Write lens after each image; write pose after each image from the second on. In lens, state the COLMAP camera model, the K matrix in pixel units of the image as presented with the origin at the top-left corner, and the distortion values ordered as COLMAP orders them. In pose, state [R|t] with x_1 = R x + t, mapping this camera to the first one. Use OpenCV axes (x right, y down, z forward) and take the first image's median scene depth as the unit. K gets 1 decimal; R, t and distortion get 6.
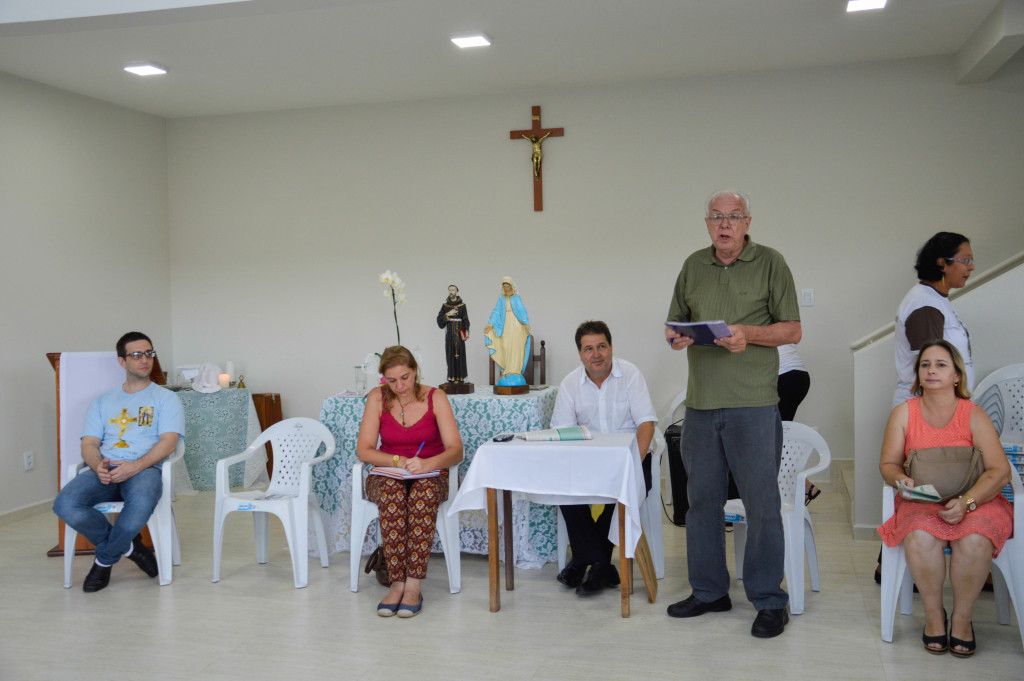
lens RADIAL K [[1045.7, 0, 512.0], [0, 1045.7, 340.5], [0, 0, 1]] dist [-0.005740, 0.017981]
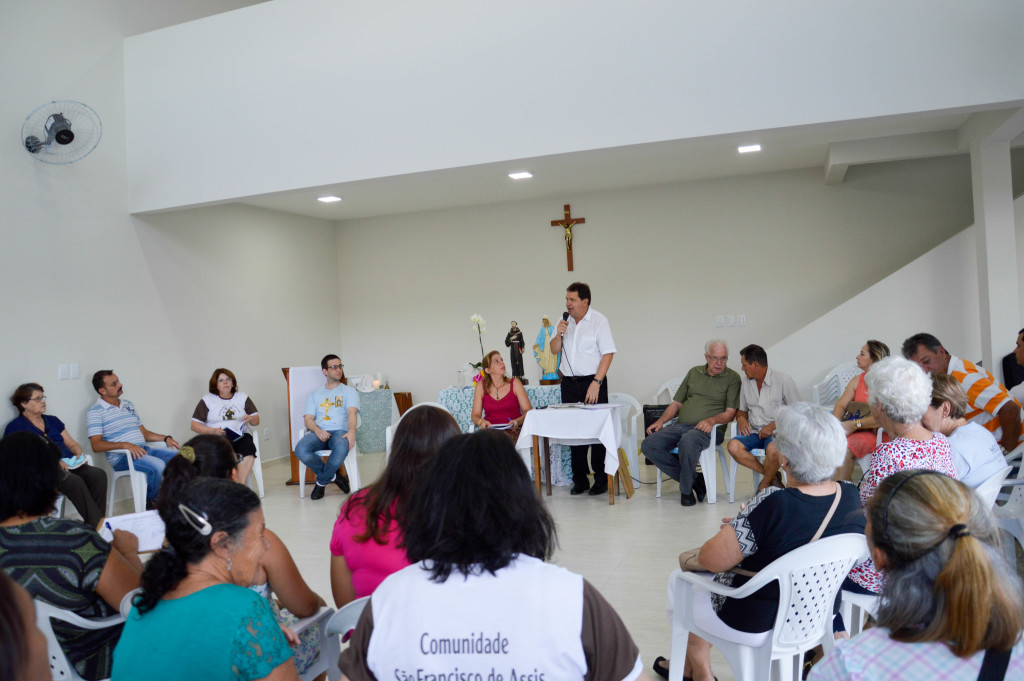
lens RADIAL K [[838.5, 0, 506.6], [0, 838.5, 360.1], [0, 0, 1]] dist [-0.138524, 0.121723]
pose [[0.995573, -0.028314, -0.089626, 0.051082], [0.028389, 0.999597, -0.000431, 0.010155], [0.089602, -0.002115, 0.995975, -0.343849]]
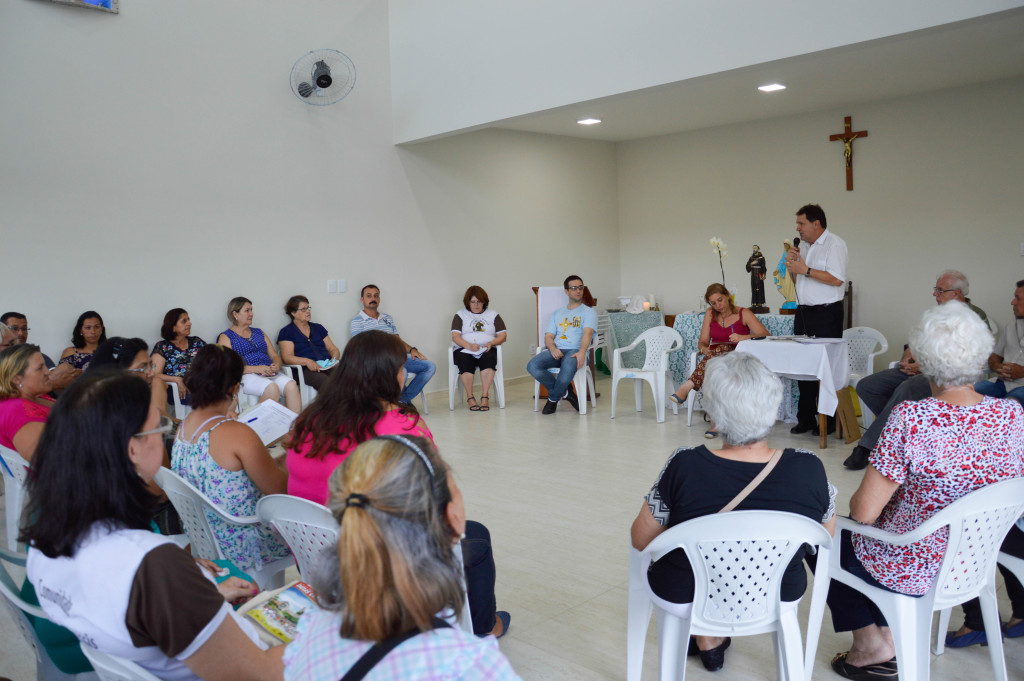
lens RADIAL K [[838.5, 0, 506.6], [0, 838.5, 360.1], [0, 0, 1]] dist [-0.138524, 0.121723]
pose [[0.858949, 0.043126, -0.510242, 0.270181], [0.003145, 0.995984, 0.089476, 0.007455], [0.512051, -0.078460, 0.855364, -0.284671]]
